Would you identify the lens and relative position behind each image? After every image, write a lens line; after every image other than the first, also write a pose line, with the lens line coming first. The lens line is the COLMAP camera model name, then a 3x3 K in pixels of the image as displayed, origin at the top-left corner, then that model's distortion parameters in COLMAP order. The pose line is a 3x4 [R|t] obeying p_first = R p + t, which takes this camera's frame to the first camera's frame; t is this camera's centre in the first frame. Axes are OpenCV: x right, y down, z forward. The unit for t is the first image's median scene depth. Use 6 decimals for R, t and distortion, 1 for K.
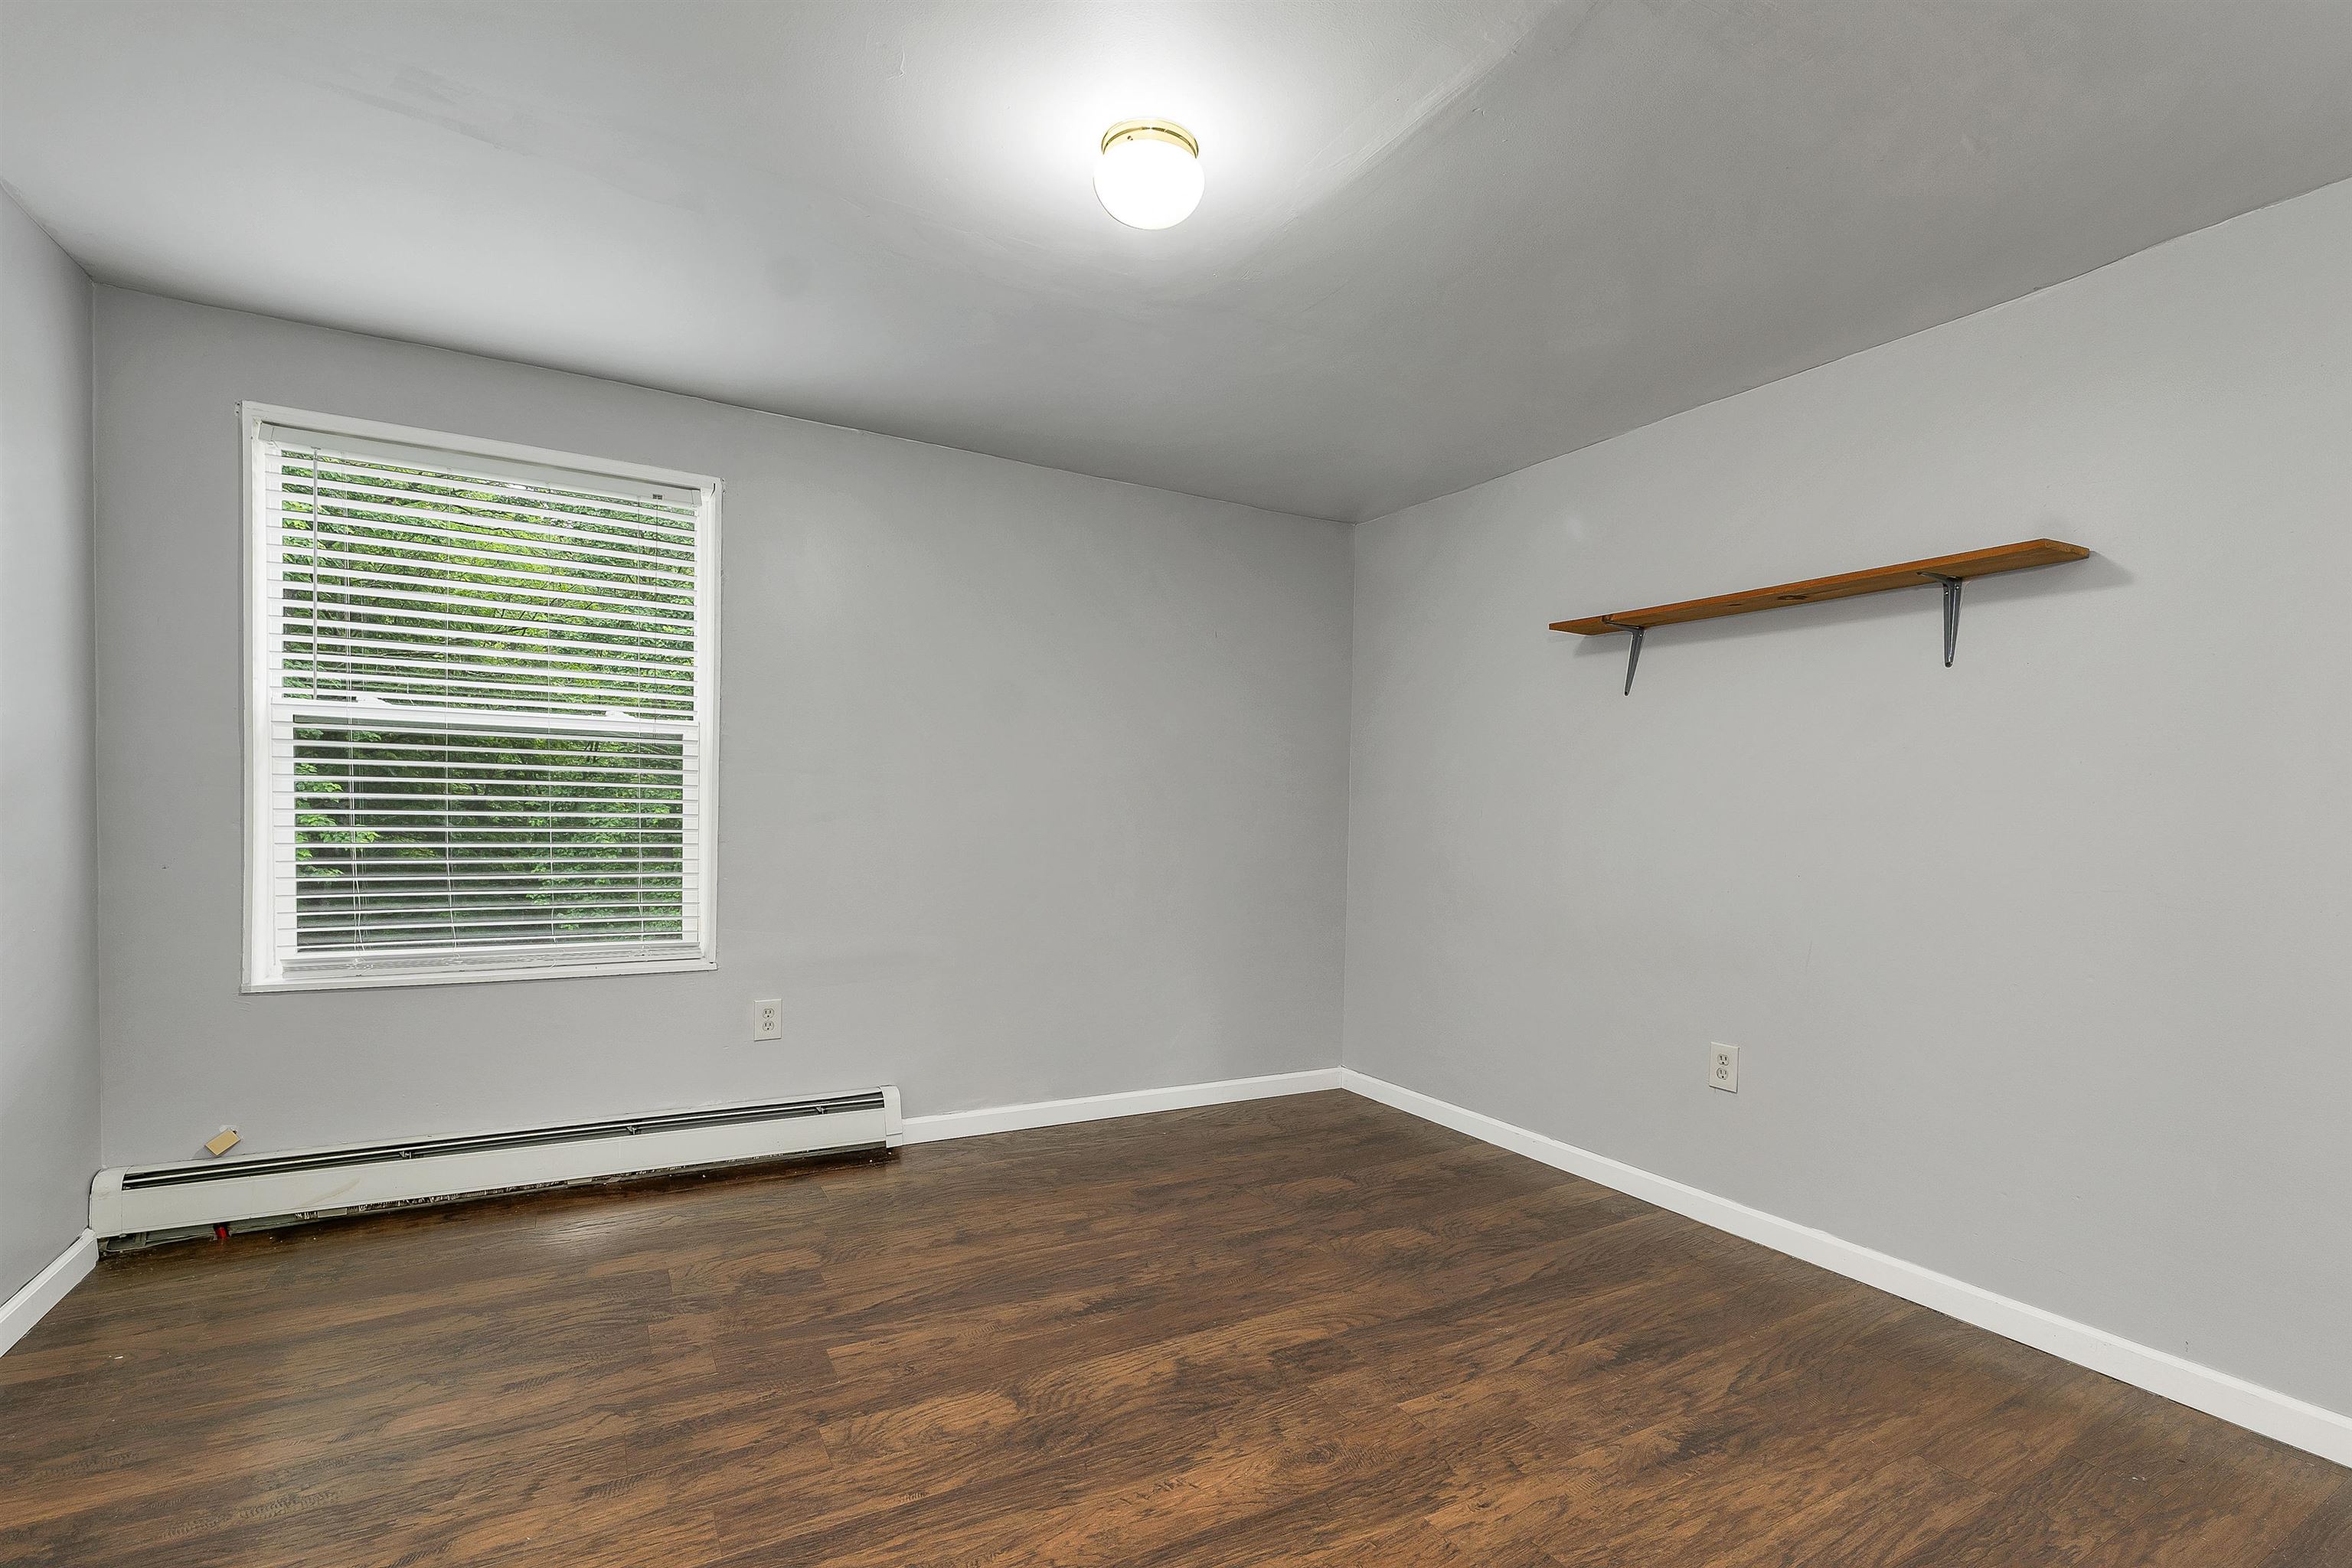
lens RADIAL K [[1032.5, 0, 1158.9], [0, 1032.5, 796.2], [0, 0, 1]] dist [-0.012778, -0.000155]
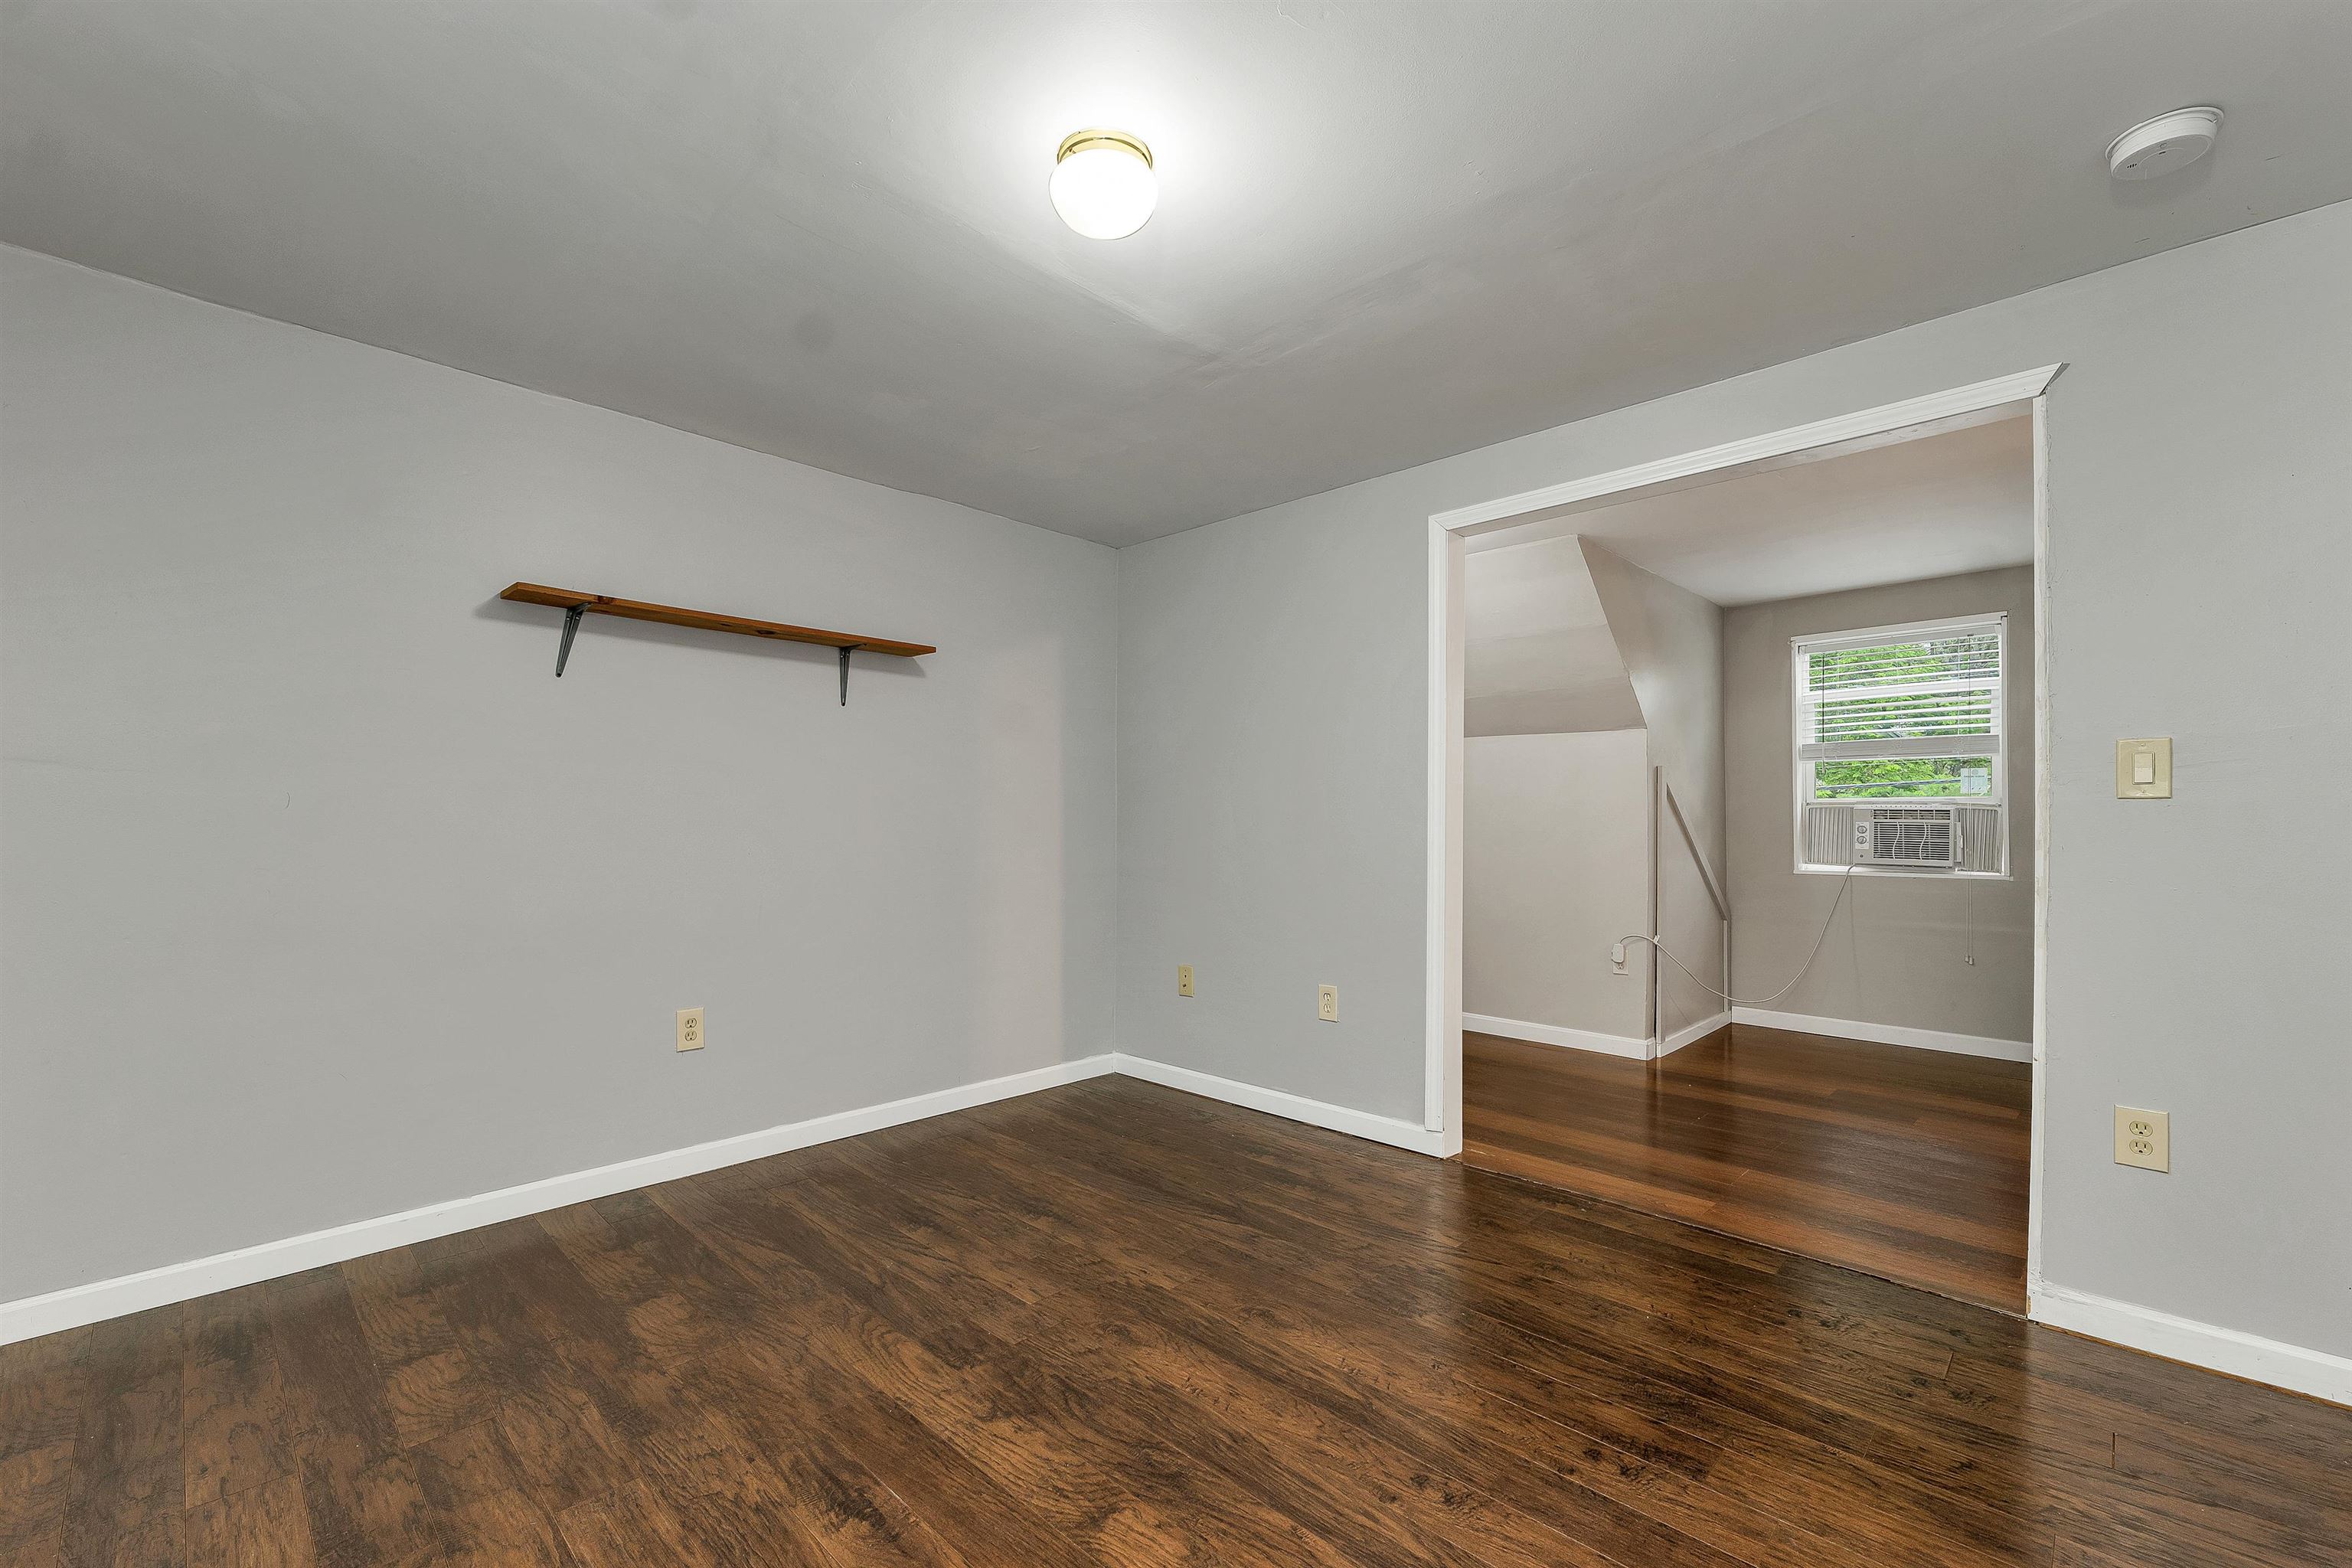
lens RADIAL K [[991.8, 0, 1169.6], [0, 991.8, 795.3], [0, 0, 1]] dist [-0.001153, 0.000052]
pose [[-0.283789, -0.003988, 0.958878, -0.813472], [-0.026339, 0.999646, -0.003638, -0.004139], [-0.958525, -0.026288, -0.283794, 1.041937]]
